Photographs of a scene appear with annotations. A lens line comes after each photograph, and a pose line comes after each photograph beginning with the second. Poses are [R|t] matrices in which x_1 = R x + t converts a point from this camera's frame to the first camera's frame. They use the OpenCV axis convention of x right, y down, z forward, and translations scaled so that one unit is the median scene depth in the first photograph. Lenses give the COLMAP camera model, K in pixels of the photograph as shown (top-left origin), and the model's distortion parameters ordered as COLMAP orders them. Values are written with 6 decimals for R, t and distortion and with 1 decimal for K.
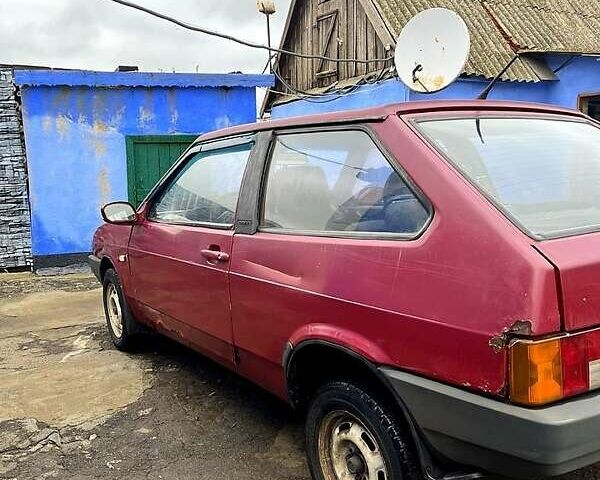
lens RADIAL K [[601.6, 0, 300.0], [0, 601.6, 240.0], [0, 0, 1]] dist [0.007229, -0.015230]
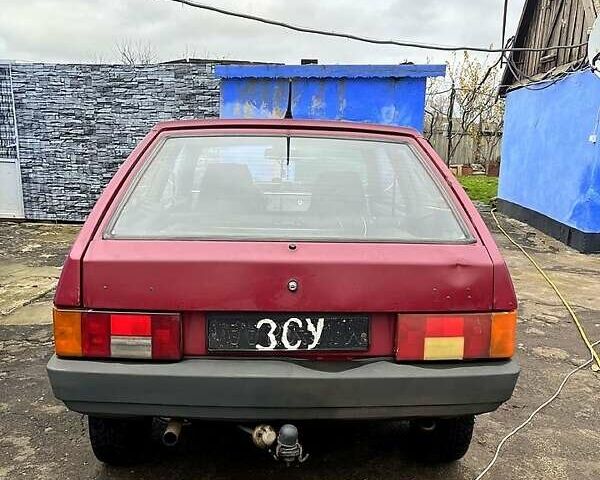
lens RADIAL K [[601.6, 0, 300.0], [0, 601.6, 240.0], [0, 0, 1]] dist [0.007229, -0.015230]
pose [[0.850463, 0.140089, -0.507038, 0.322889], [-0.118820, 0.990135, 0.074263, -0.033977], [0.512439, -0.002912, 0.858718, 0.015280]]
